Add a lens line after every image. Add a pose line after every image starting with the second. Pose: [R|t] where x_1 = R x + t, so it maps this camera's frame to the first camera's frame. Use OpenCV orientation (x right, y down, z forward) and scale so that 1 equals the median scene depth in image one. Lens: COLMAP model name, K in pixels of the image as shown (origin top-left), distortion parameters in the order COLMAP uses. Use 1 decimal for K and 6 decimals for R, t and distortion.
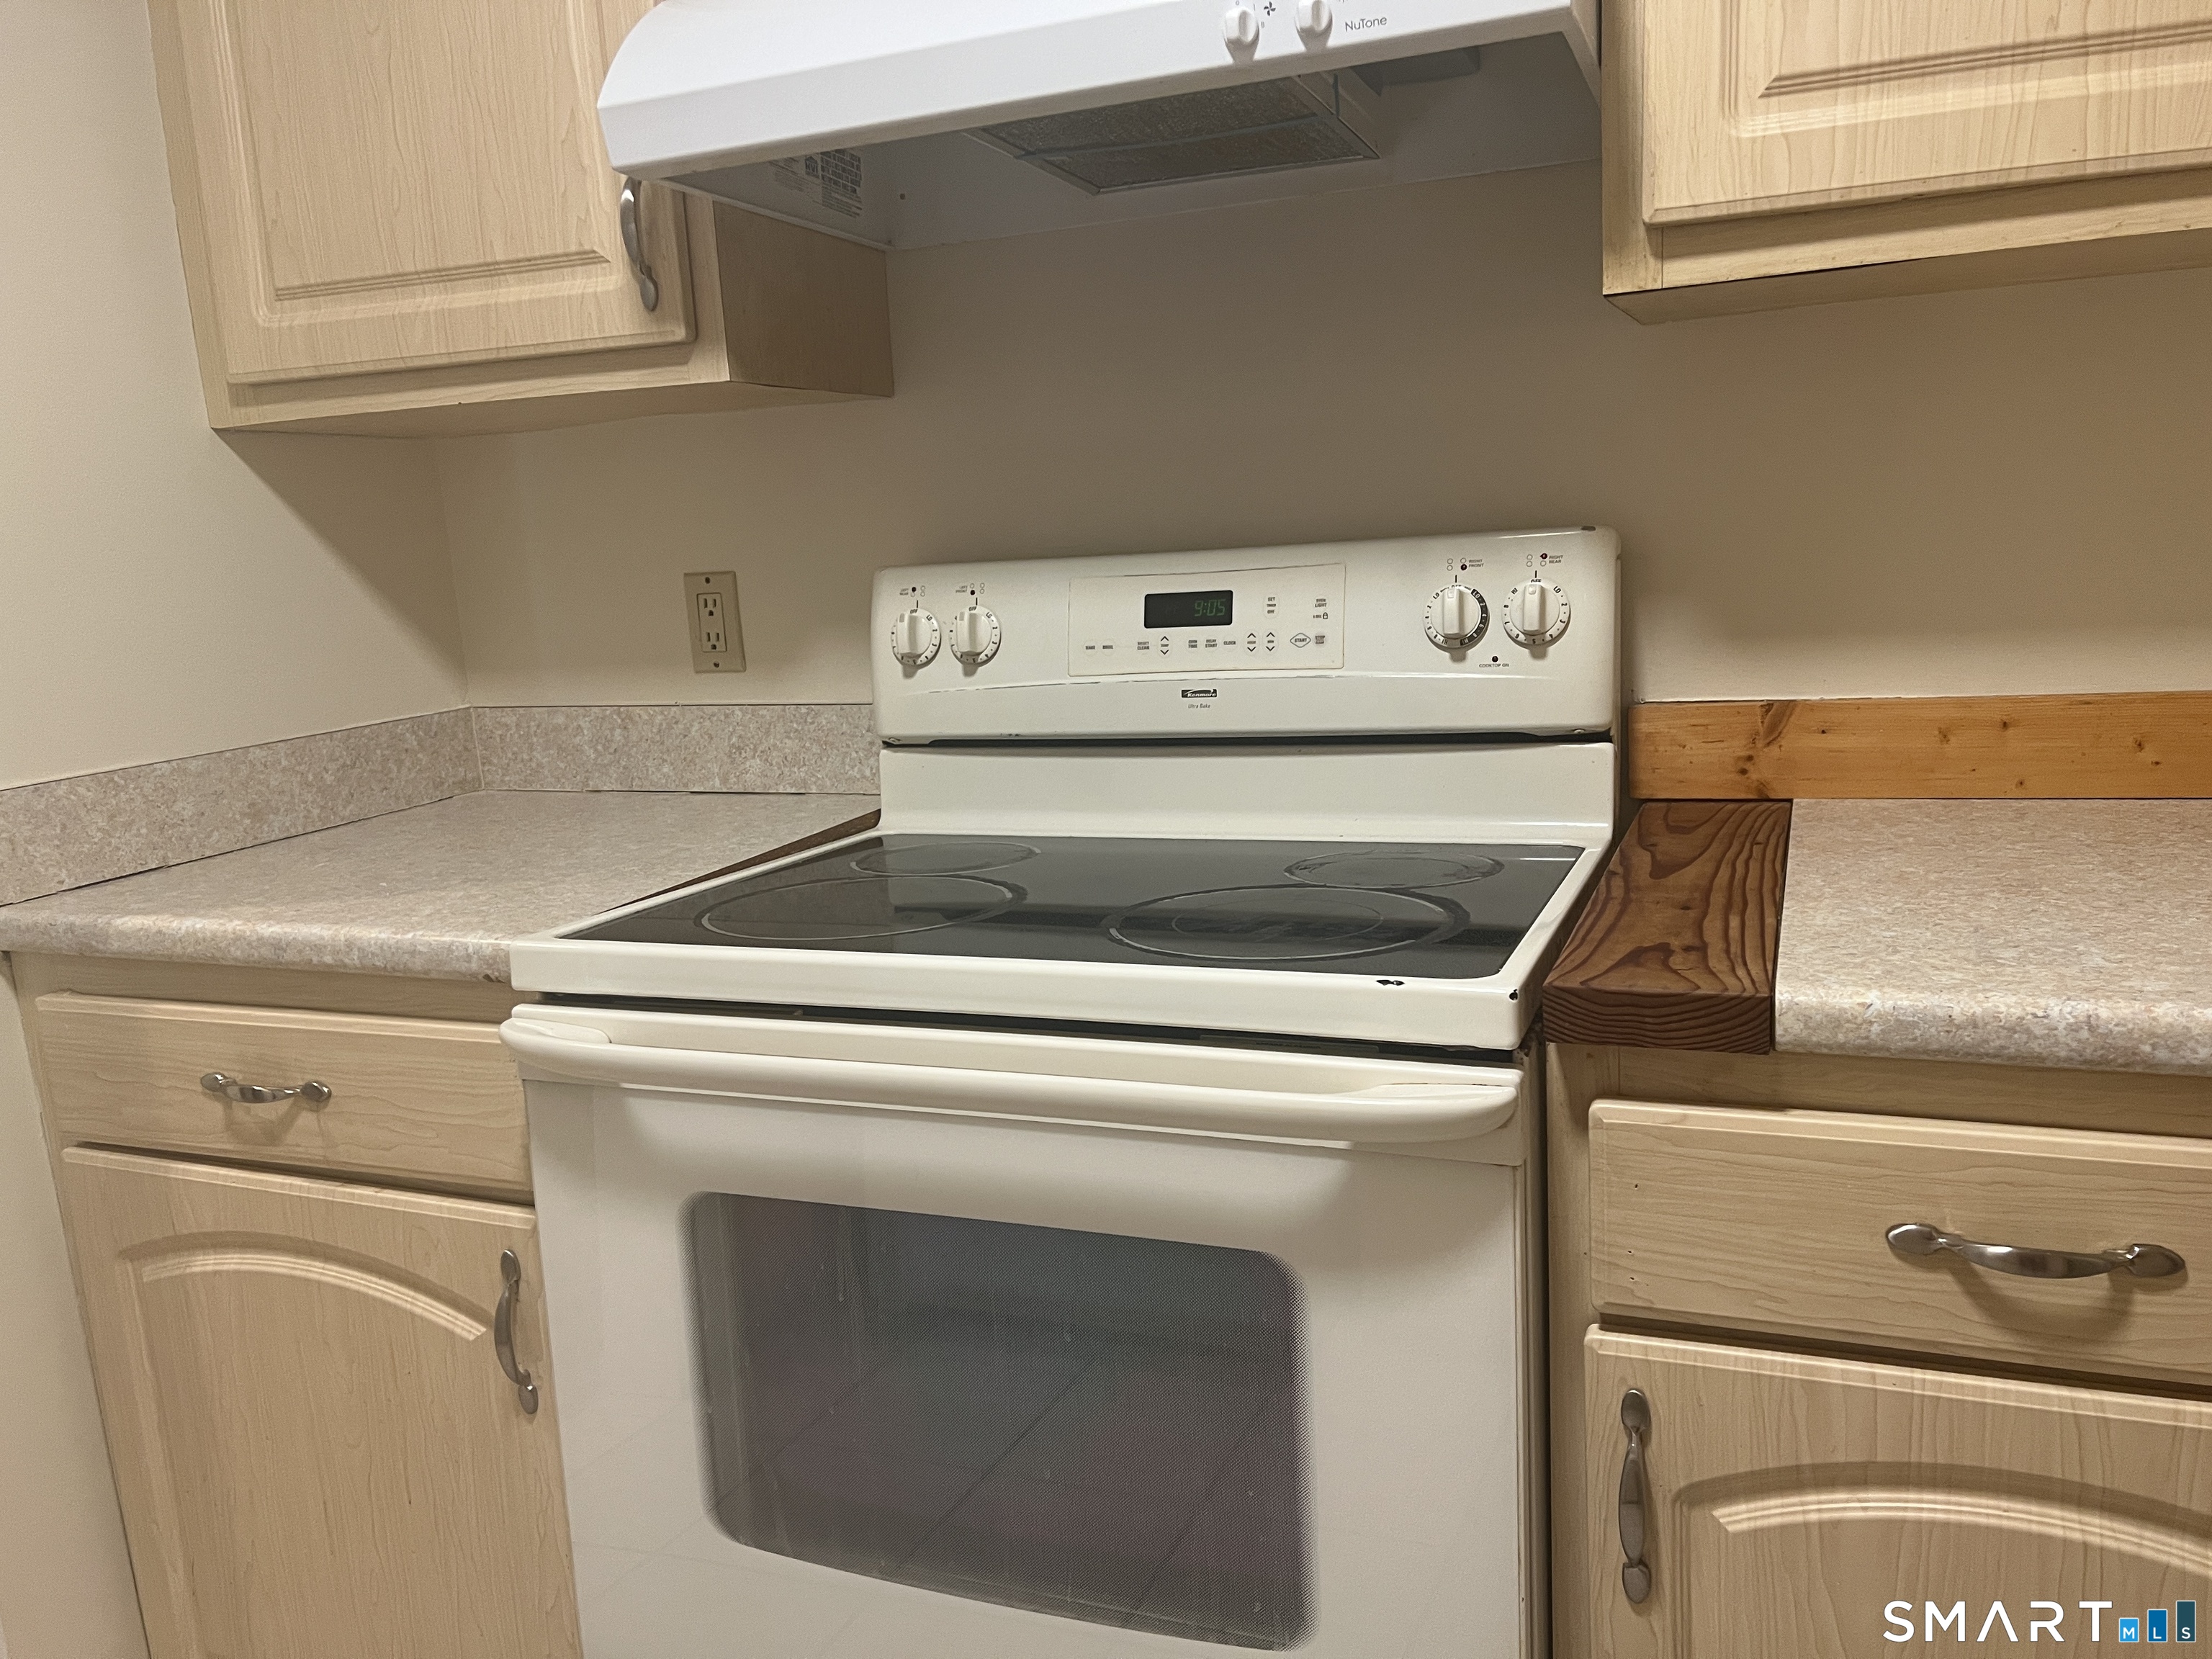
lens RADIAL K [[1673.0, 0, 1106.0], [0, 1673.0, 829.5], [0, 0, 1]] dist [-0.003333, 0.003873]
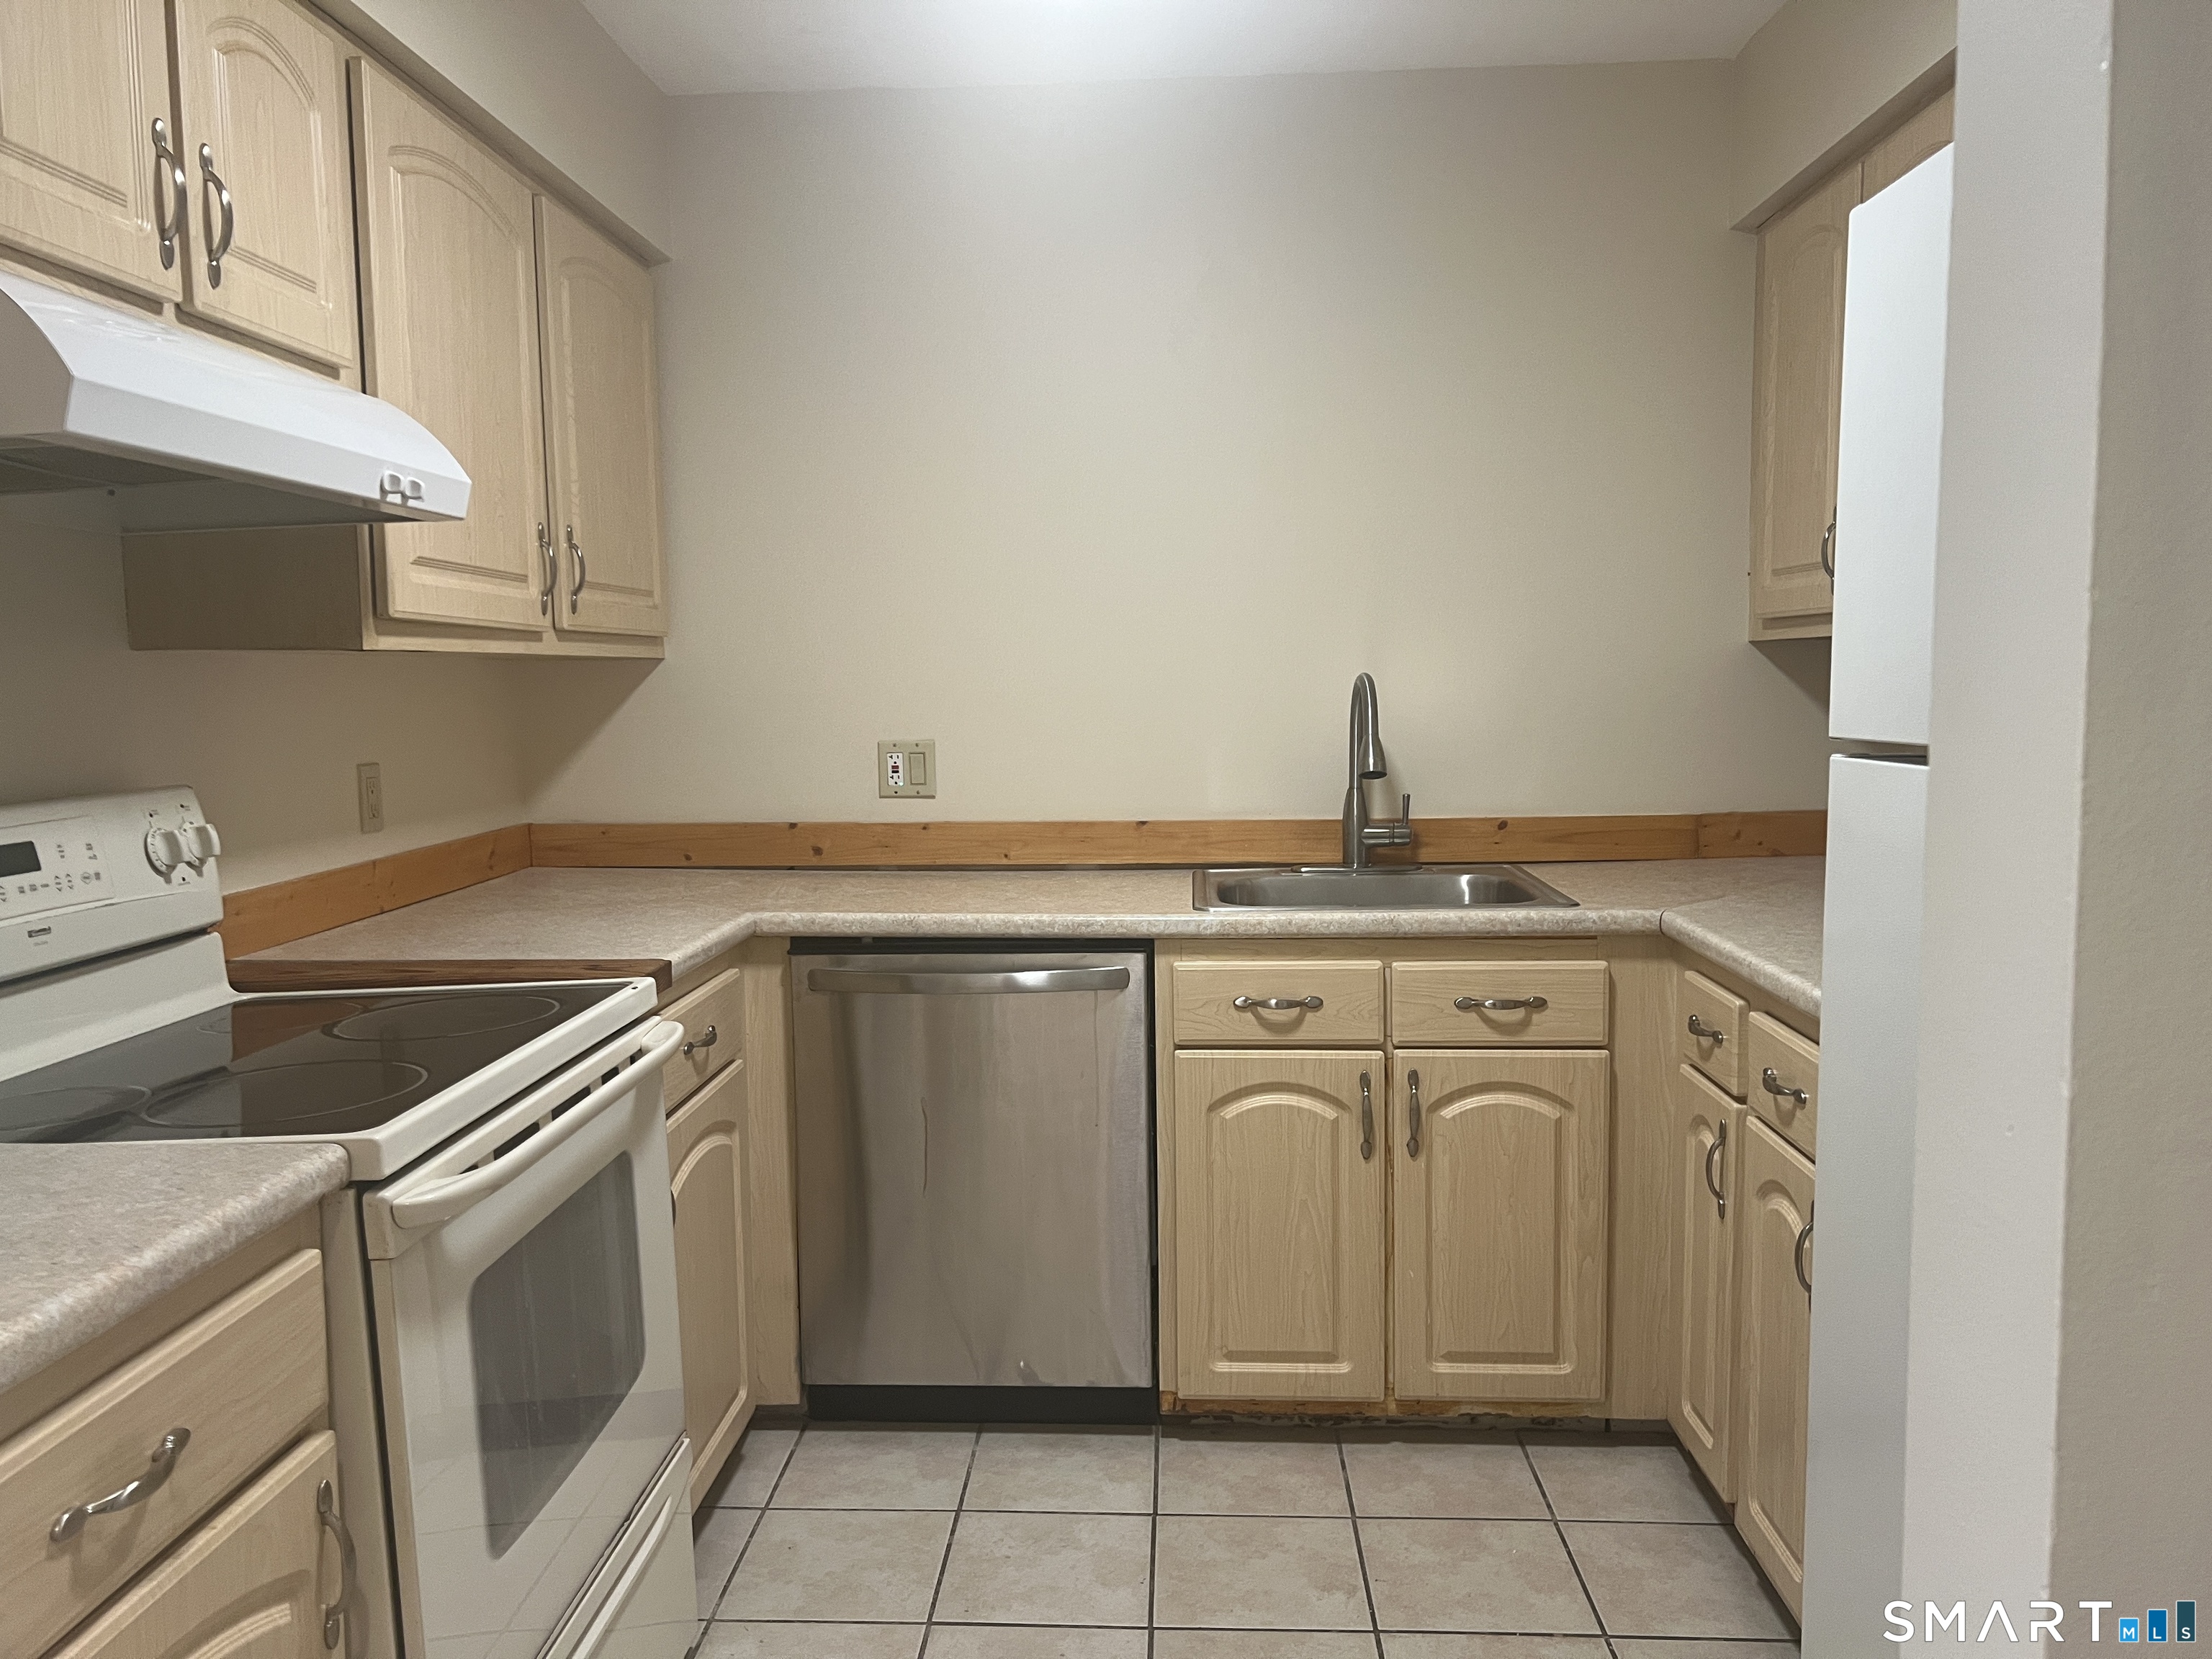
lens RADIAL K [[1659.1, 0, 1106.0], [0, 1659.1, 829.5], [0, 0, 1]] dist [0.140811, -0.176113]
pose [[-0.335481, -0.020307, 0.941828, -1.343910], [0.195976, 0.976390, 0.090859, -0.119710], [-0.921437, 0.215057, -0.323581, 0.742325]]
